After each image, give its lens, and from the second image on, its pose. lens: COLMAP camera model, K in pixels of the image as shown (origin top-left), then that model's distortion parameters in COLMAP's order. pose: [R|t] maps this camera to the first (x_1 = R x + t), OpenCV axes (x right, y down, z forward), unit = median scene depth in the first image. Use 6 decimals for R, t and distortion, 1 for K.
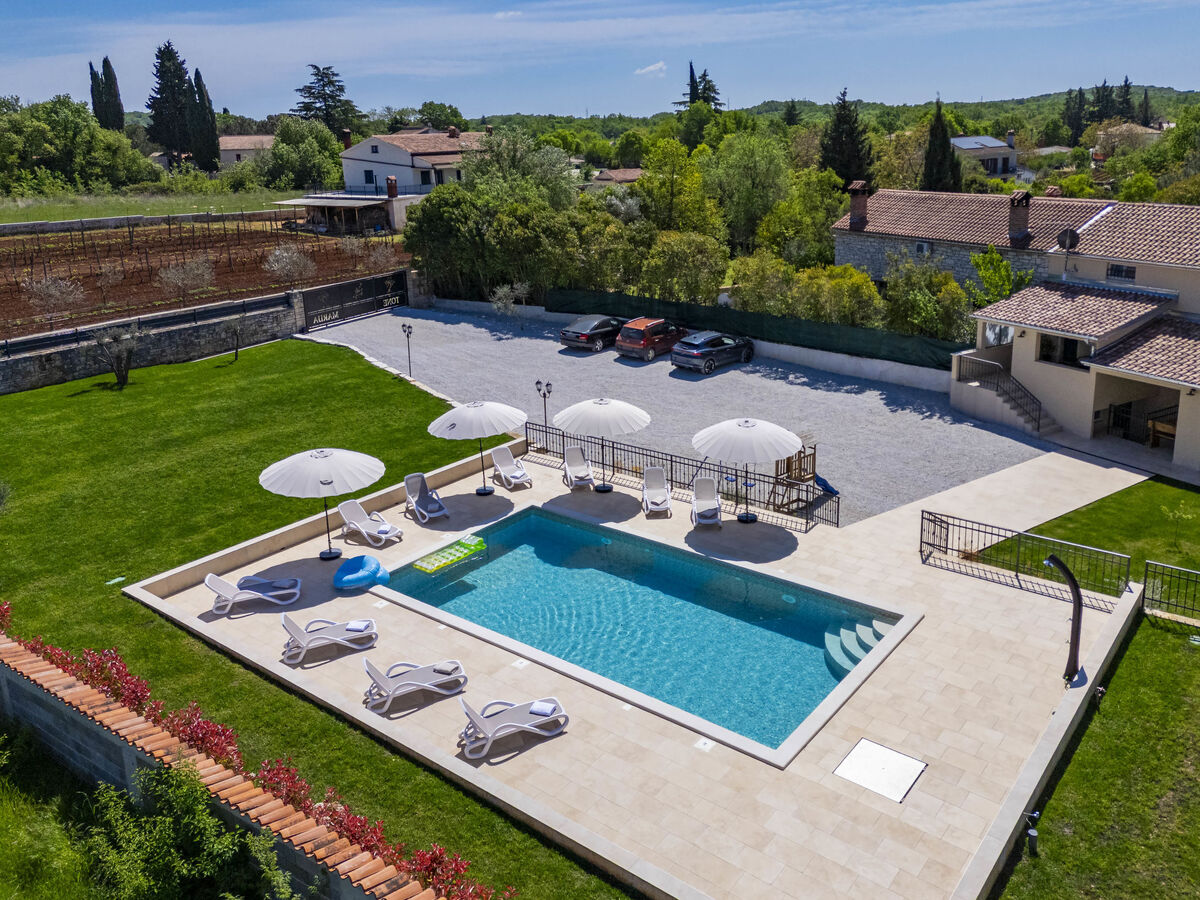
lens RADIAL K [[937.8, 0, 629.9], [0, 937.8, 368.2], [0, 0, 1]] dist [0.027604, -0.002339]
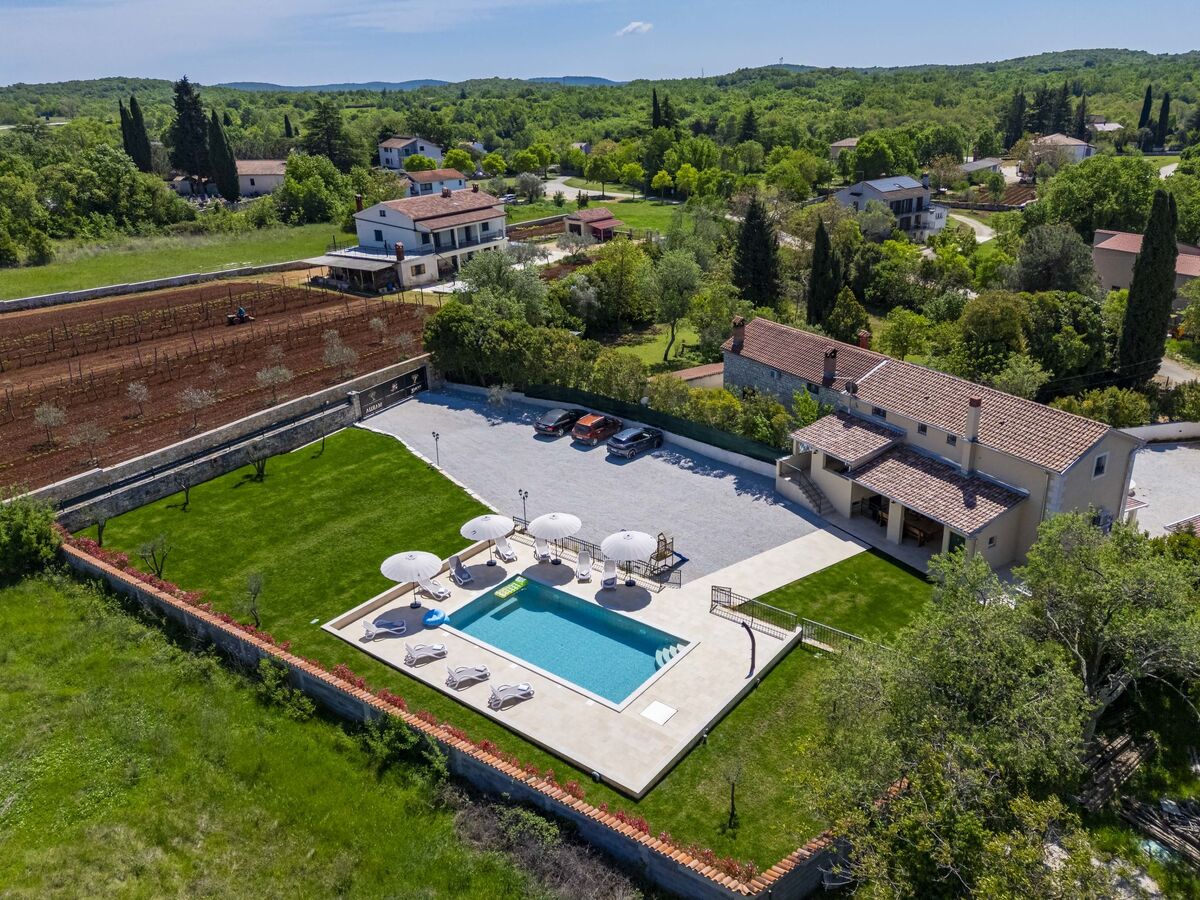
lens RADIAL K [[881.7, 0, 600.0], [0, 881.7, 450.0], [0, 0, 1]] dist [0.054682, 0.001493]
pose [[0.999967, -0.000448, -0.008054, 0.058628], [0.001519, 0.991055, 0.133446, -0.260315], [0.007922, -0.133454, 0.991023, -0.556507]]
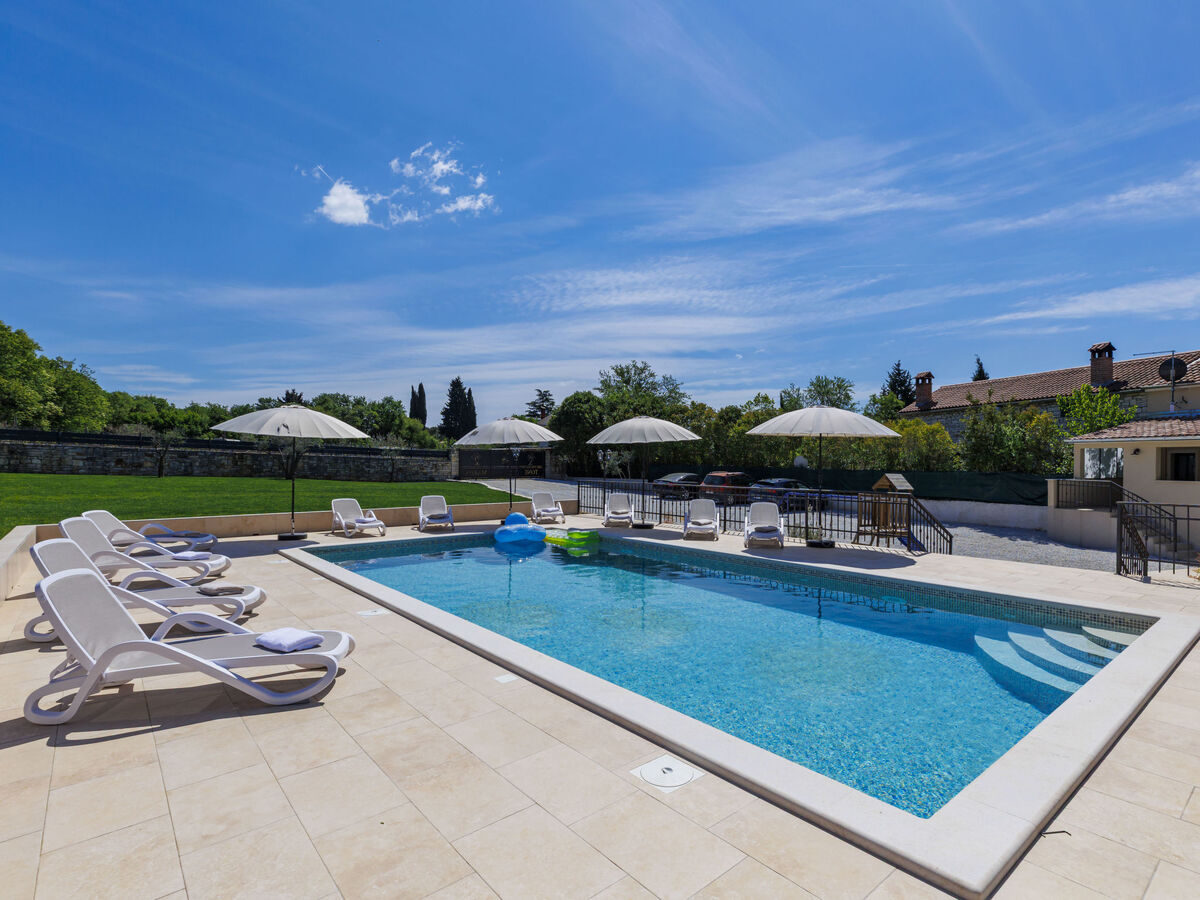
lens RADIAL K [[605.7, 0, 615.7], [0, 605.7, 470.9], [0, 0, 1]] dist [0.002590, -0.001060]
pose [[0.978395, 0.040293, -0.202782, 0.046700], [-0.085887, 0.971399, -0.221377, 0.165662], [0.188063, 0.234011, 0.953872, 0.373696]]
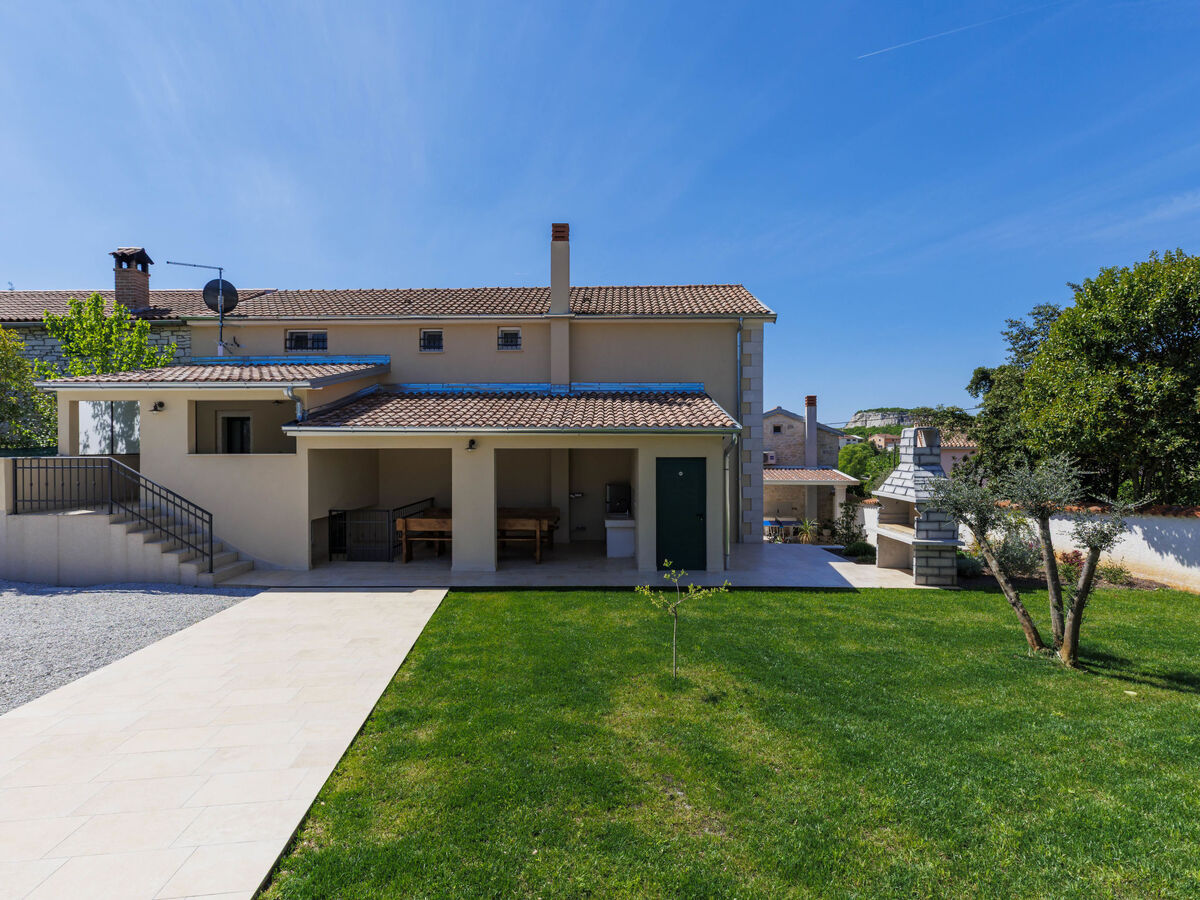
lens RADIAL K [[607.0, 0, 600.0], [0, 607.0, 450.0], [0, 0, 1]] dist [0.002351, 0.000018]
pose [[0.505913, 0.027177, 0.862156, 0.261912], [0.198685, 0.968956, -0.147132, 0.095418], [-0.839390, 0.245734, 0.484808, 0.667624]]
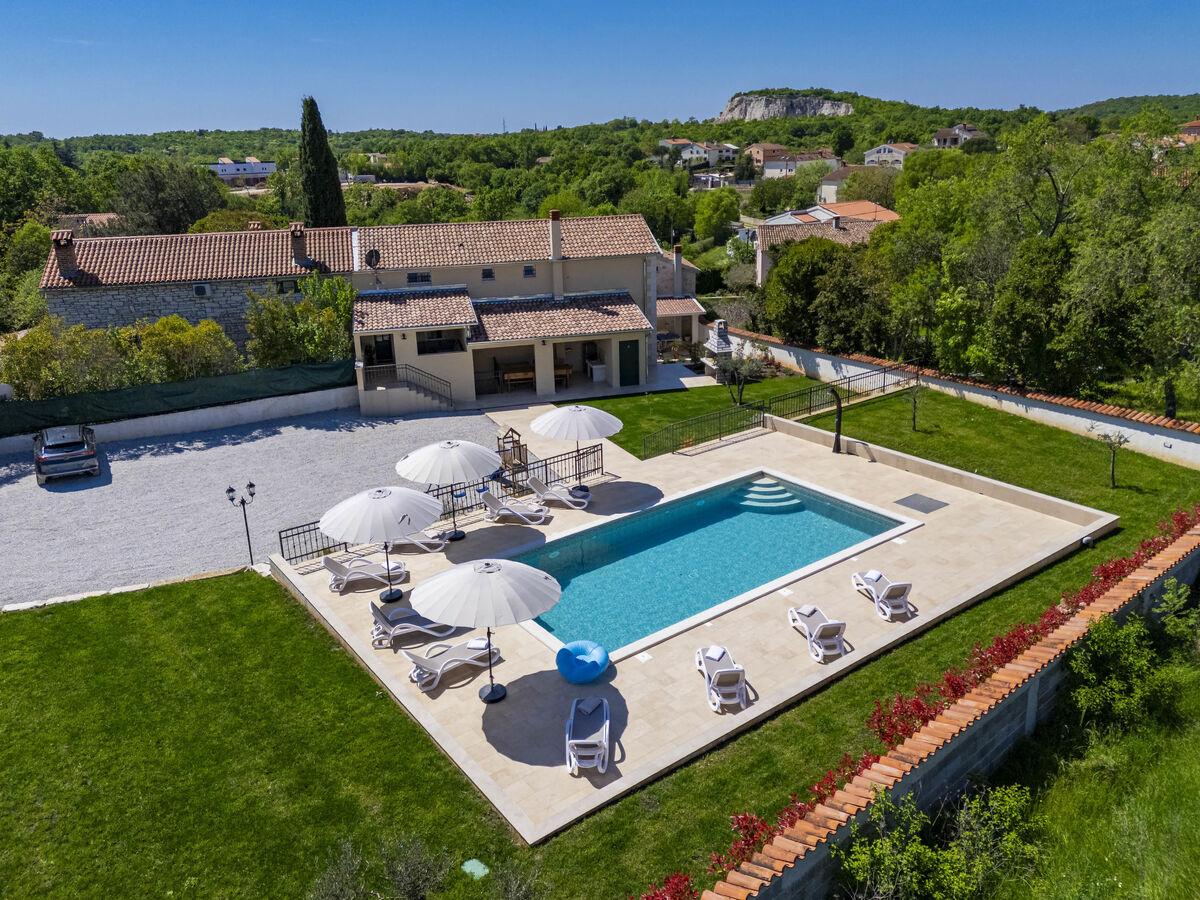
lens RADIAL K [[881.7, 0, 600.0], [0, 881.7, 450.0], [0, 0, 1]] dist [0.054682, 0.001493]
pose [[0.270908, -0.295622, 0.916088, -0.640275], [0.261612, 0.938466, 0.225479, -0.096011], [-0.926374, 0.178575, 0.331576, 0.444010]]
